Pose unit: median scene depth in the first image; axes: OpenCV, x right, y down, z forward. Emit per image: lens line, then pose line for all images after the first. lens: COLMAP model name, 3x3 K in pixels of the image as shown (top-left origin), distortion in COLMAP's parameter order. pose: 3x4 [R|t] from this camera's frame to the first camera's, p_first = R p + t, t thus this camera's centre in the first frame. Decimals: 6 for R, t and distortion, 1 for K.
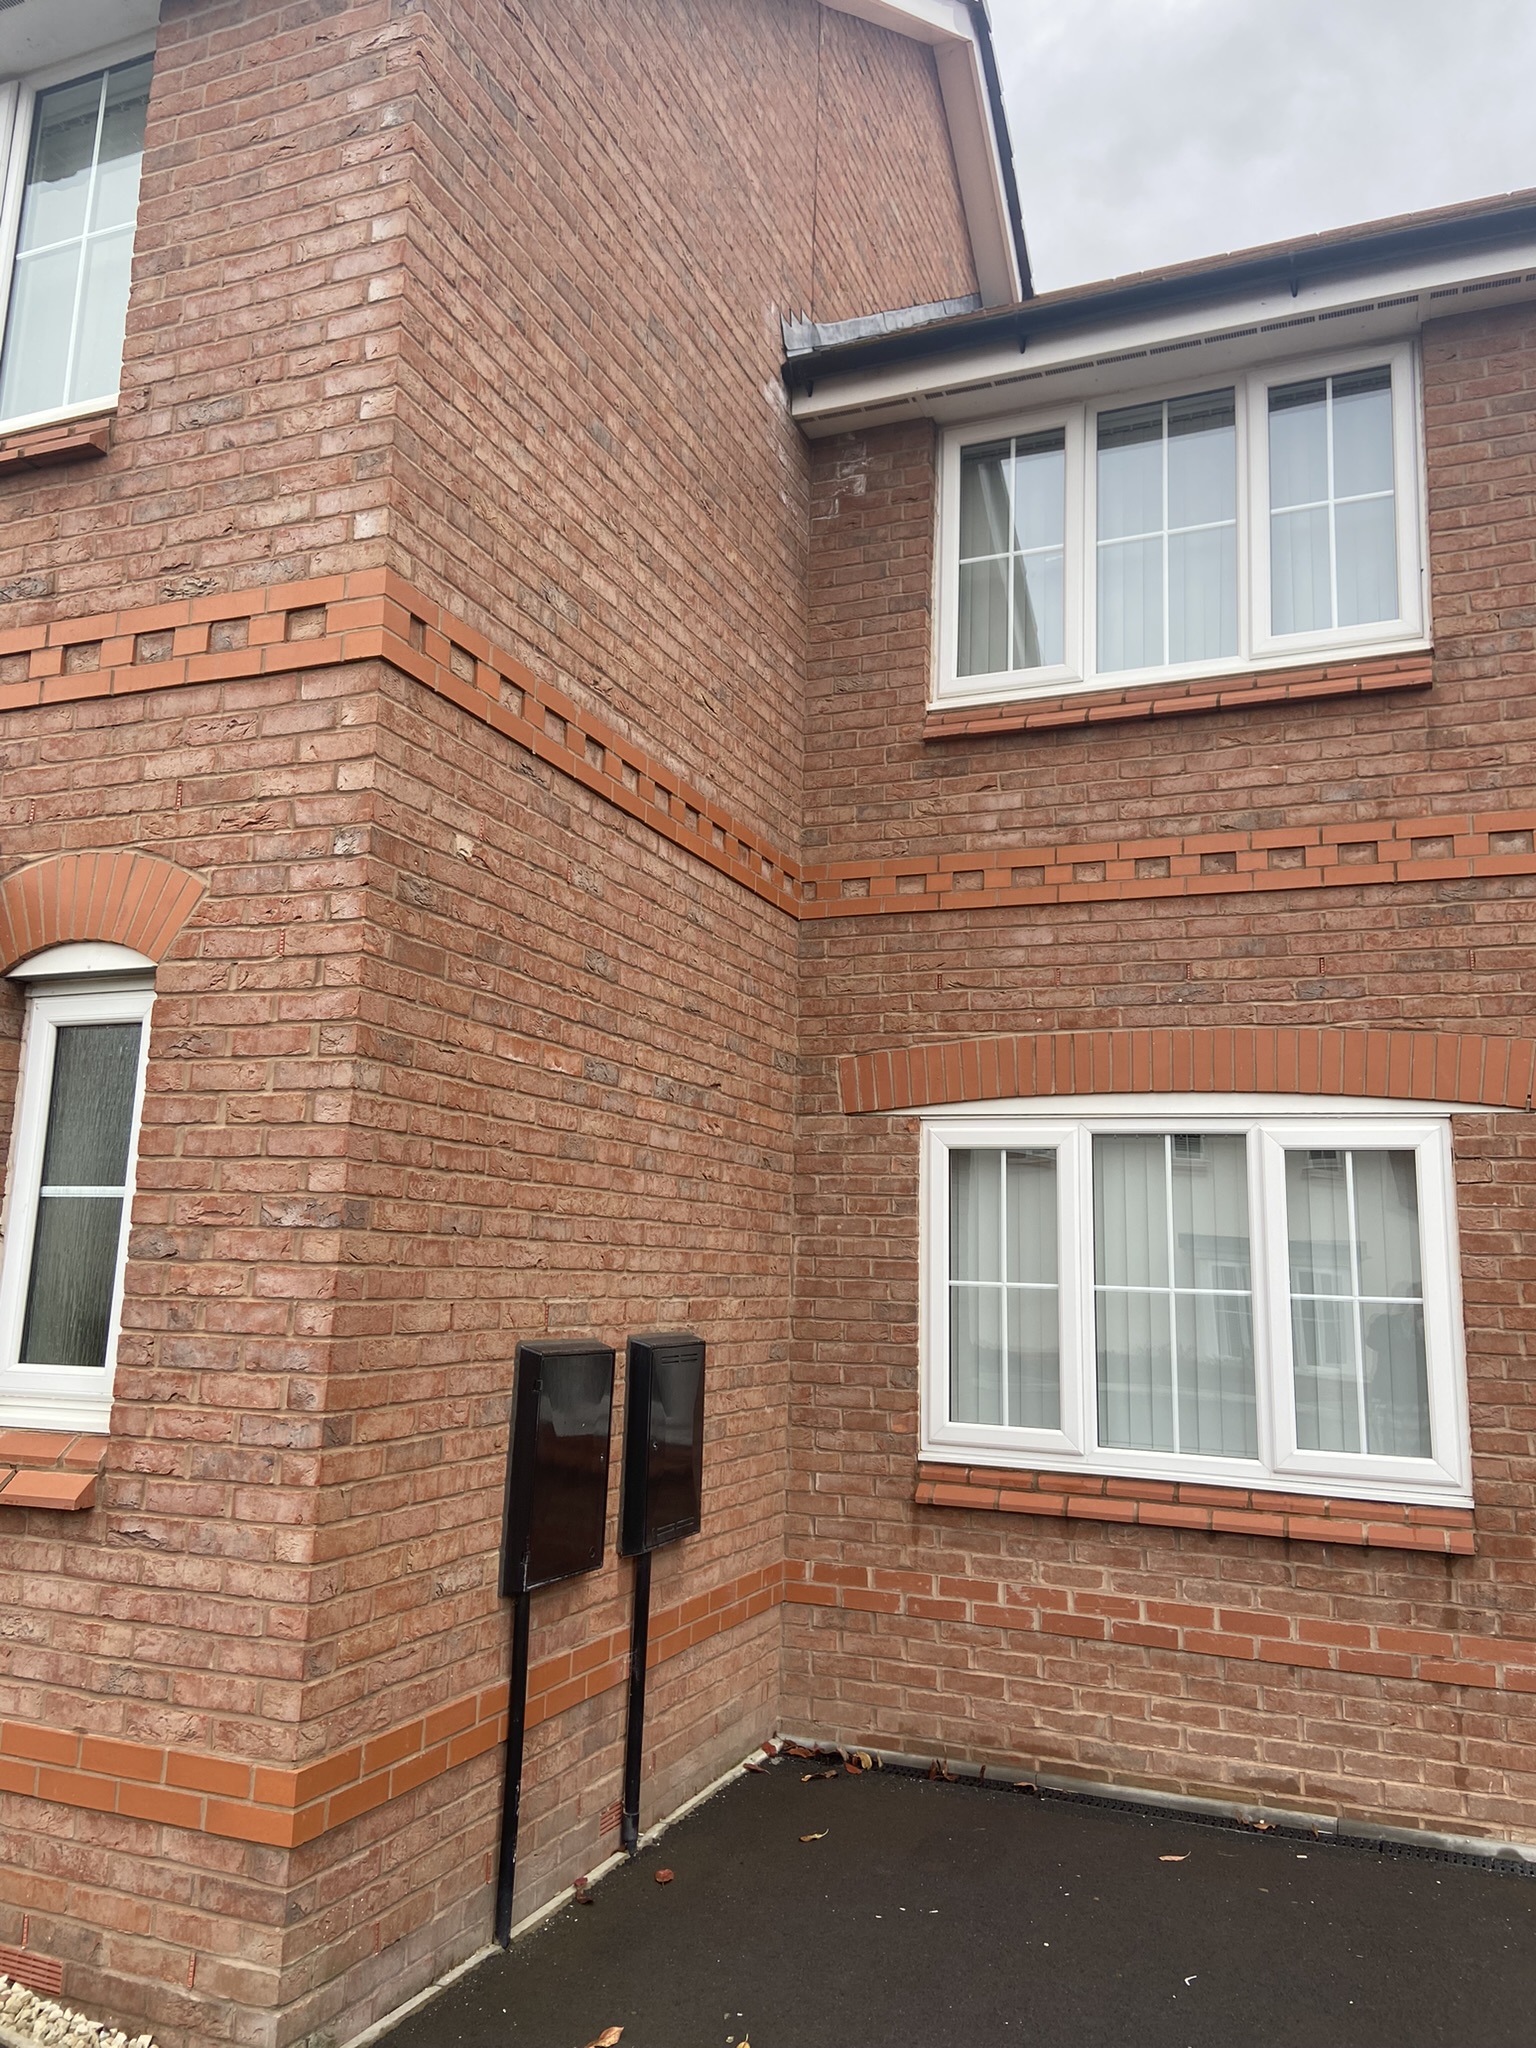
lens RADIAL K [[1590.1, 0, 695.5], [0, 1590.1, 1004.2], [0, 0, 1]] dist [0.090499, -0.115332]
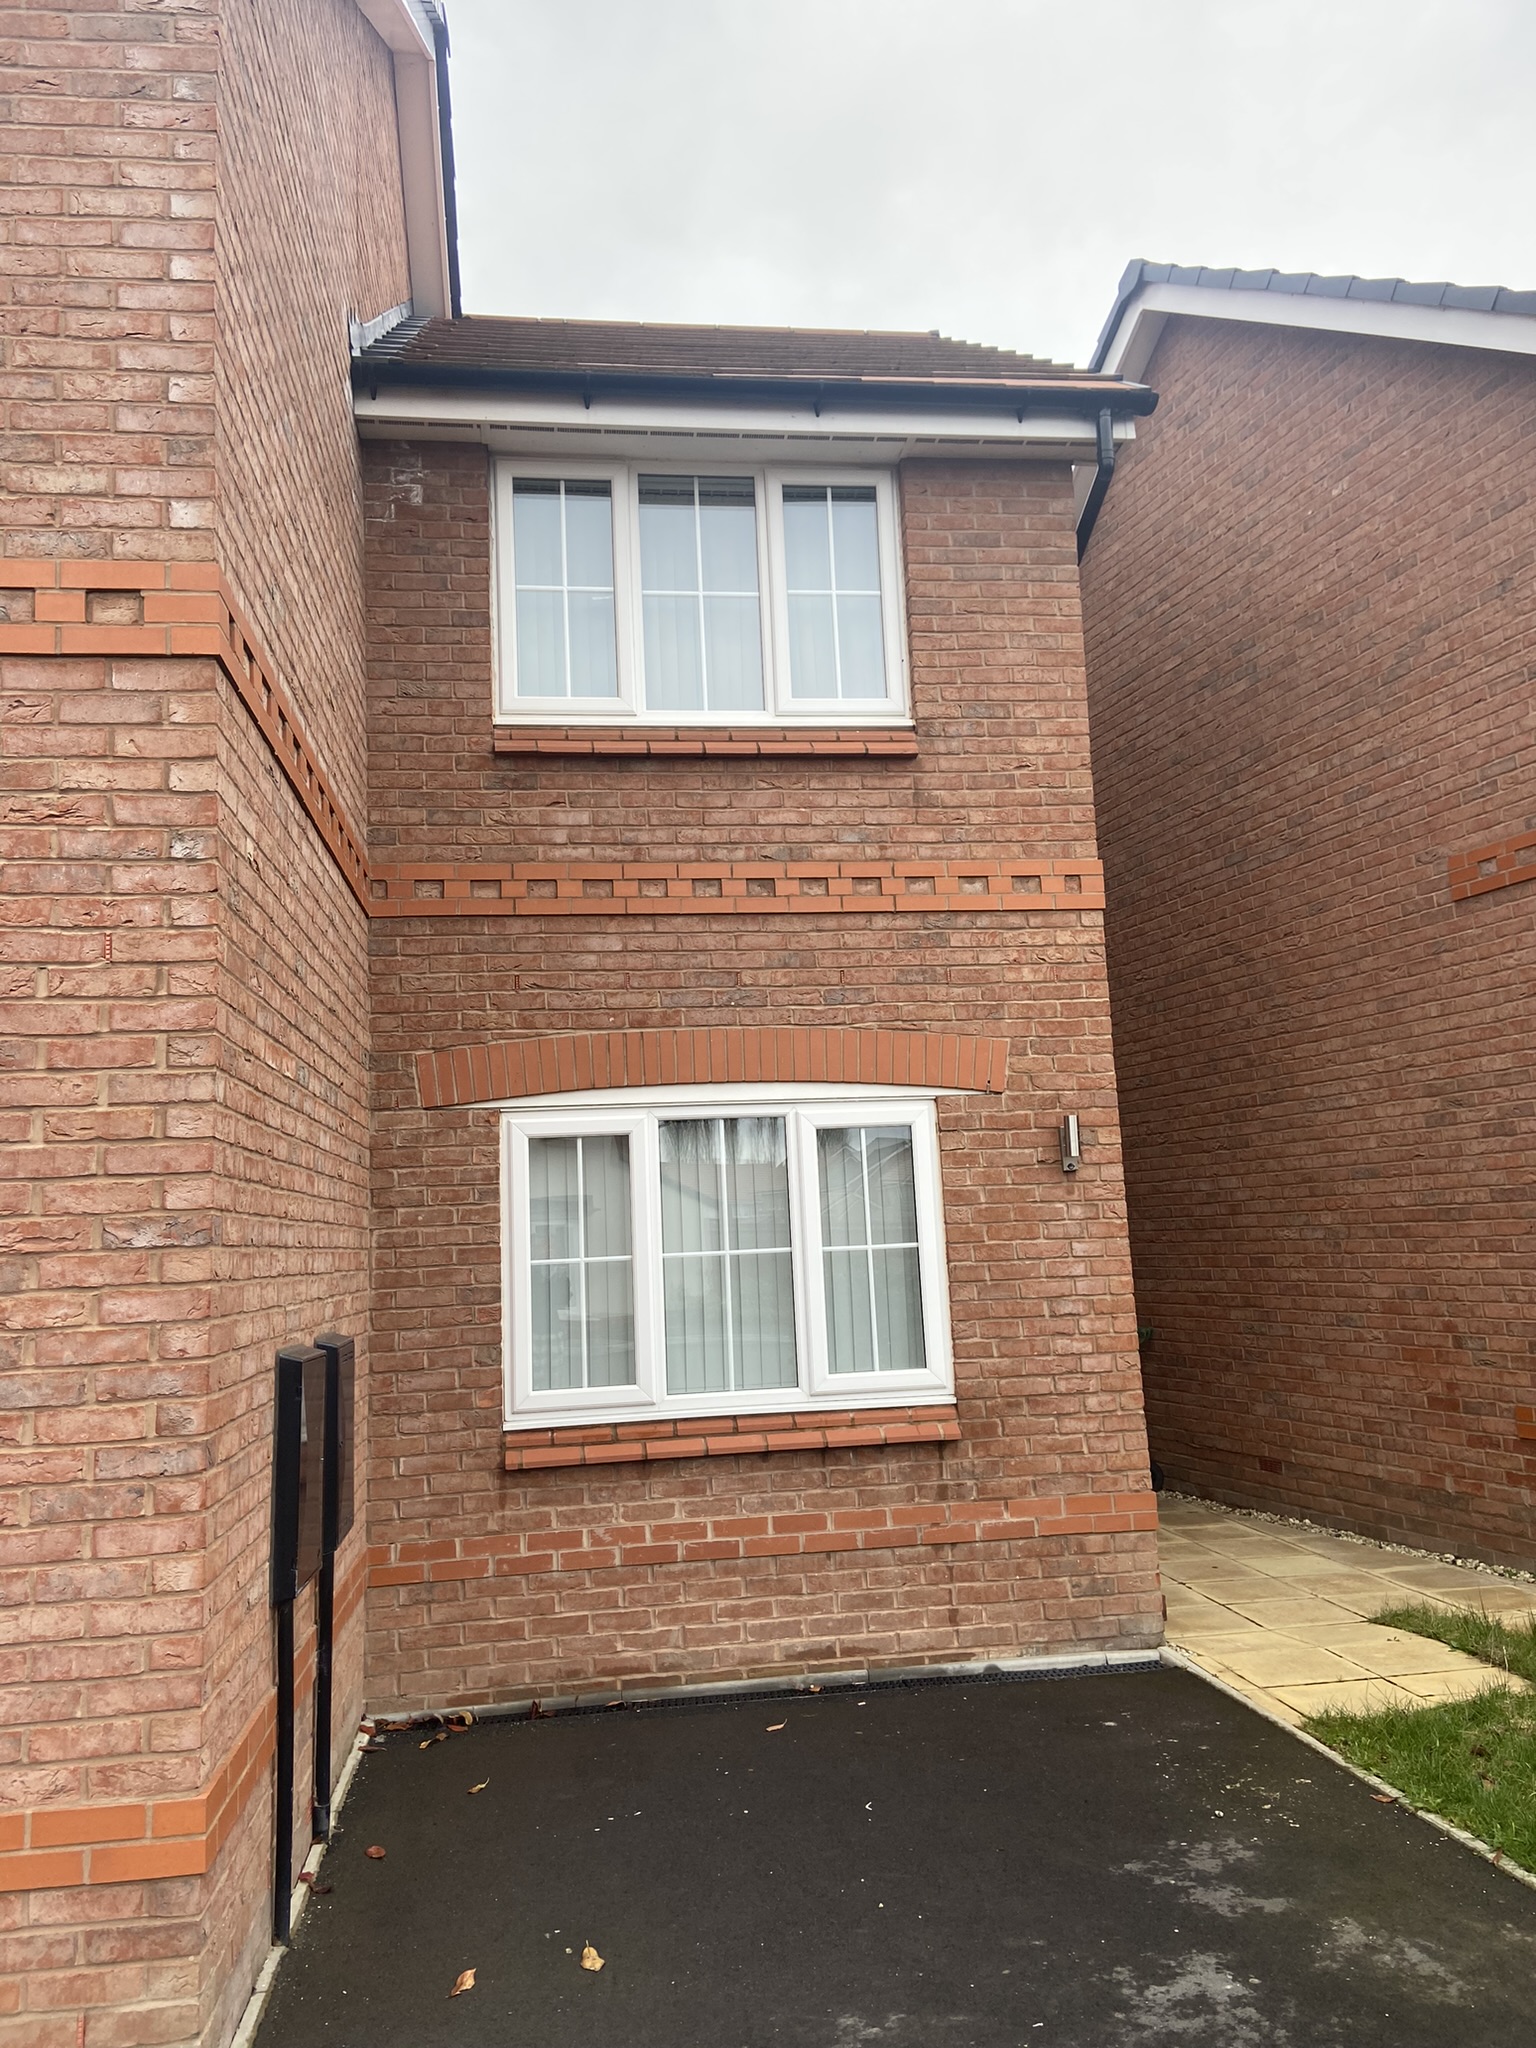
lens RADIAL K [[1590.1, 0, 814.3], [0, 1590.1, 996.1], [0, 0, 1]] dist [0.090499, -0.115332]
pose [[0.850367, 0.012848, 0.526033, -0.279428], [-0.017522, 0.999839, 0.003905, -0.014488], [-0.525898, -0.012538, 0.850455, -0.017381]]
